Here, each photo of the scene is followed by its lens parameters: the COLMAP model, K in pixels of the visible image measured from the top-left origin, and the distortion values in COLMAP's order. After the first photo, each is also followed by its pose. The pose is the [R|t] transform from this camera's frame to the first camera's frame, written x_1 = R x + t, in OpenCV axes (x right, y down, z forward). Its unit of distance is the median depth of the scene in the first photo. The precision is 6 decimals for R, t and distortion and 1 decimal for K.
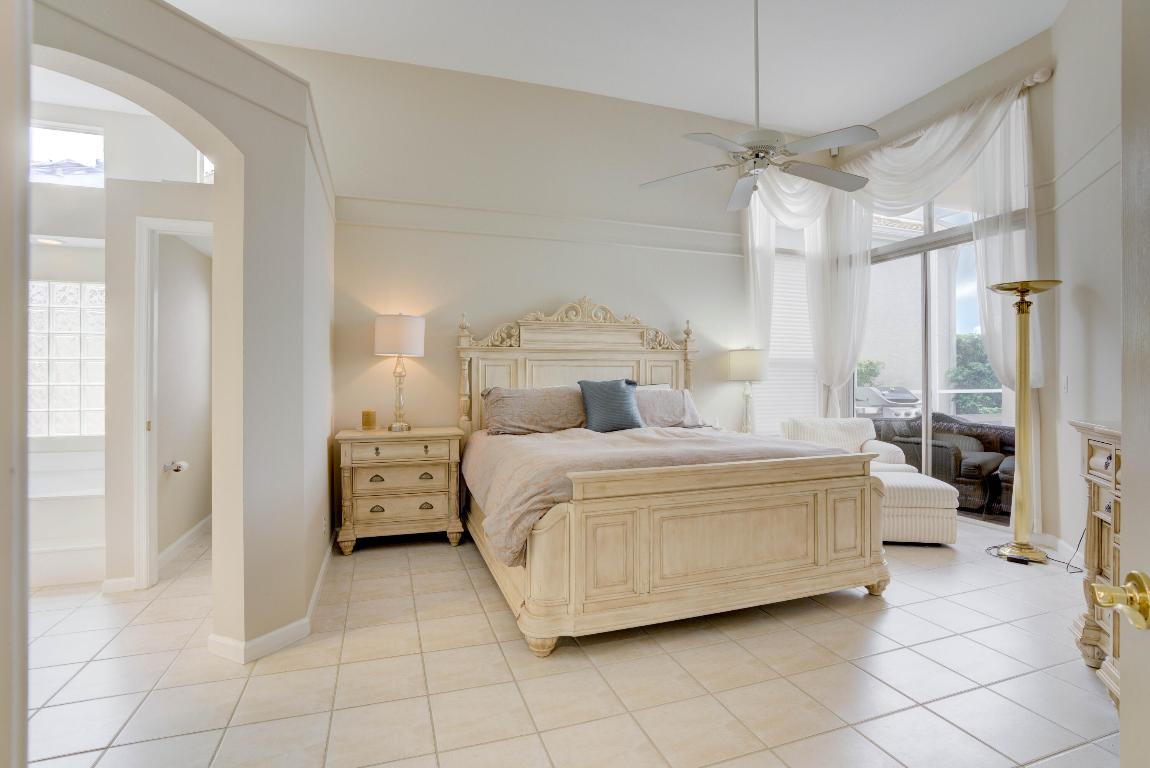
lens RADIAL K [[549.9, 0, 575.0], [0, 549.9, 384.0], [0, 0, 1]] dist [-0.033860, 0.000470]
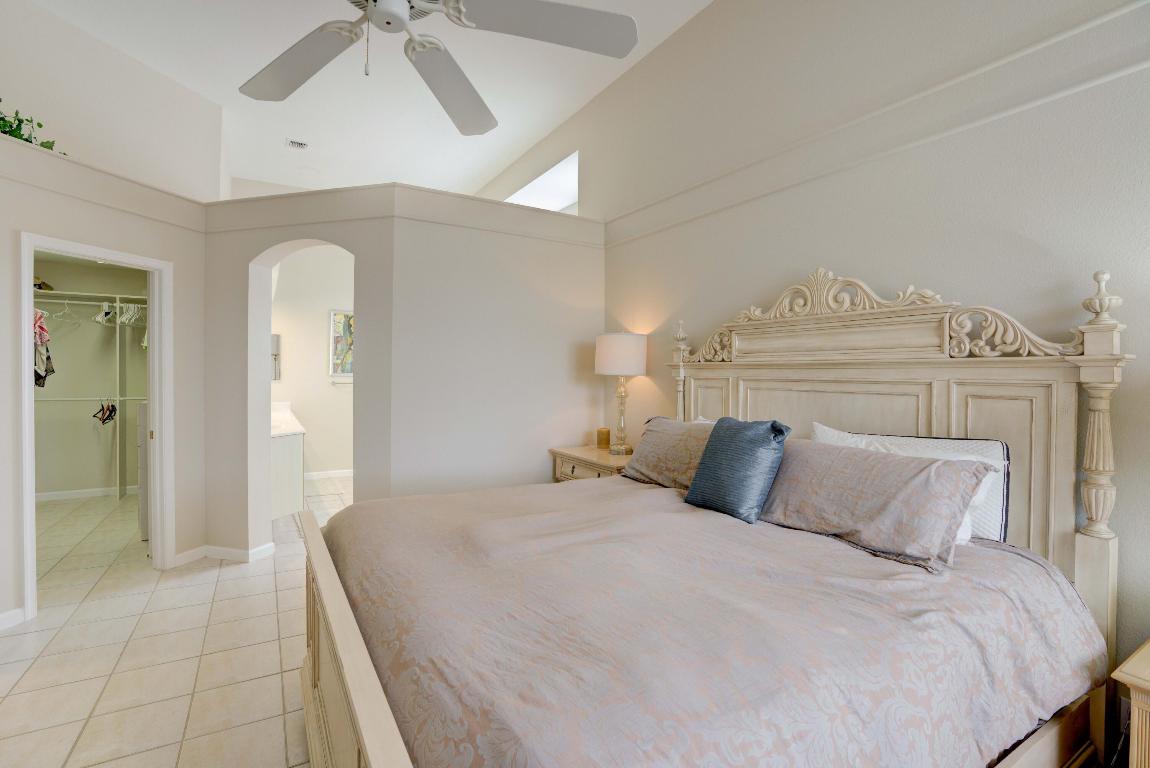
lens RADIAL K [[540.3, 0, 575.0], [0, 540.3, 384.0], [0, 0, 1]] dist [-0.068497, 0.029750]
pose [[0.209766, 0.023413, -0.977471, 0.524634], [-0.019072, 0.999621, 0.019850, -0.048559], [0.977566, 0.014479, 0.210133, 0.664338]]
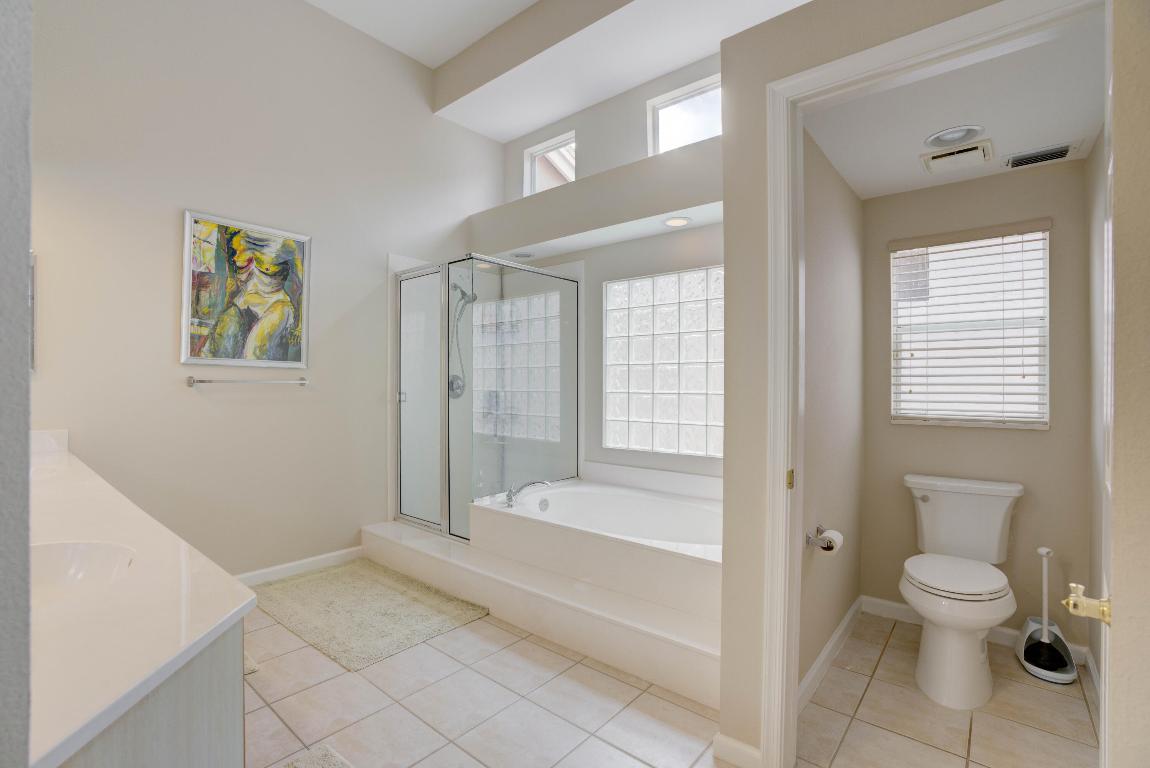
lens RADIAL K [[540.3, 0, 575.0], [0, 540.3, 384.0], [0, 0, 1]] dist [-0.068497, 0.029750]
pose [[0.535224, -0.002890, -0.844705, -0.308038], [-0.002280, 0.999986, -0.004865, -0.002010], [0.844707, 0.004530, 0.535210, 0.364948]]
